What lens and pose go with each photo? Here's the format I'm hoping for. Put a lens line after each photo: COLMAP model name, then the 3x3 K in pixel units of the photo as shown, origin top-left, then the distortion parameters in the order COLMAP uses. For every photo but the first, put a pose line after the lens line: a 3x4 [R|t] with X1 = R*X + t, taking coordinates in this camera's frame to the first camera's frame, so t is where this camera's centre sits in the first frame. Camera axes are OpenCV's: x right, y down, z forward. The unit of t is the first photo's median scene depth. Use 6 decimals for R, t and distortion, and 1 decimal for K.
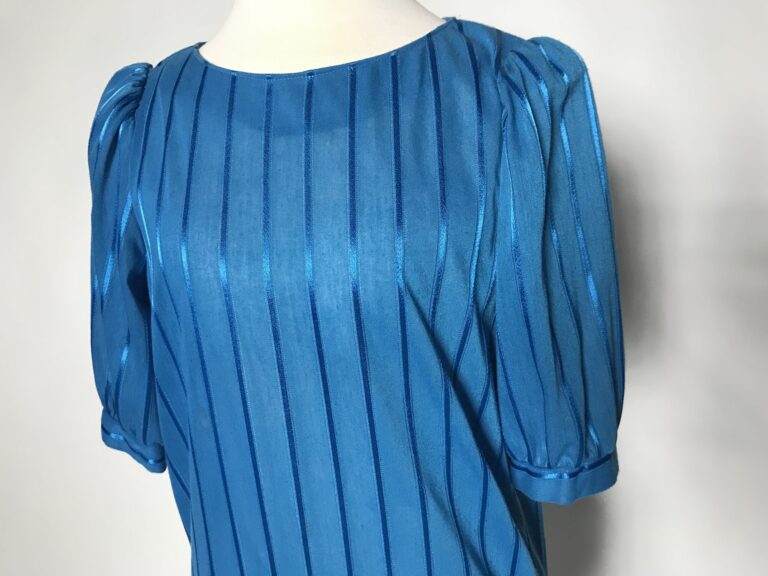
lens RADIAL K [[641.3, 0, 380.9], [0, 641.3, 290.8], [0, 0, 1]] dist [0.030199, 0.005061]
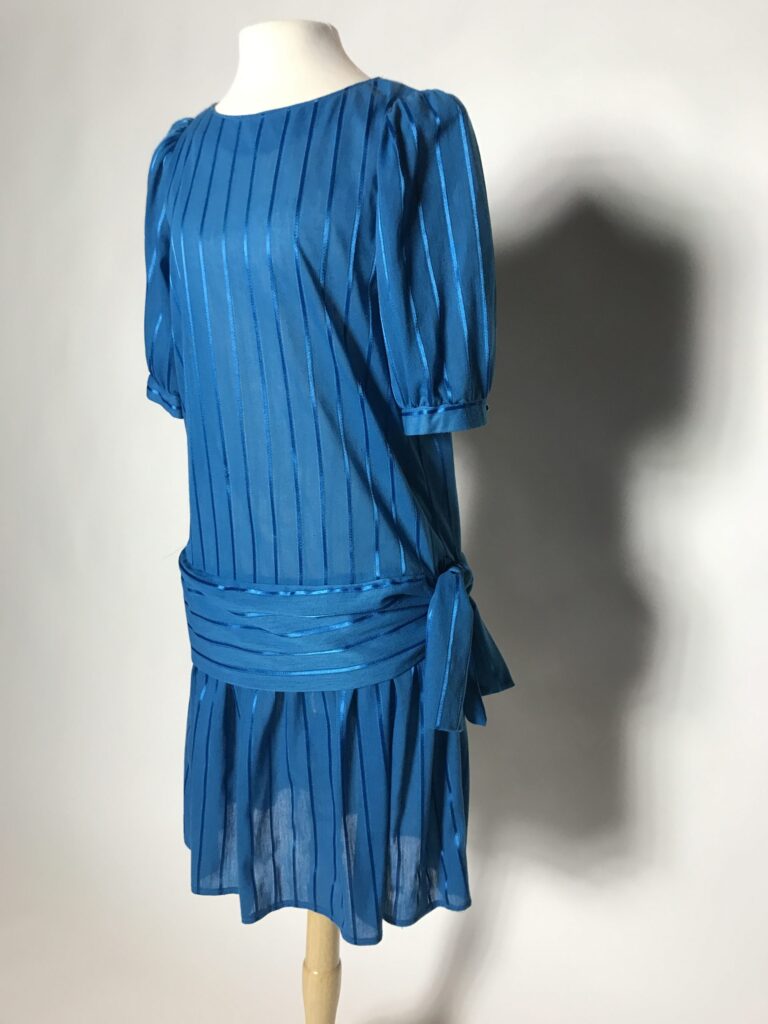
lens RADIAL K [[855.0, 0, 384.5], [0, 855.0, 510.4], [0, 0, 1]] dist [0.030199, 0.005061]
pose [[0.957276, 0.110132, -0.267384, 0.799233], [-0.104361, 0.993897, 0.035744, 0.487579], [0.269688, -0.006312, 0.962927, -0.889127]]
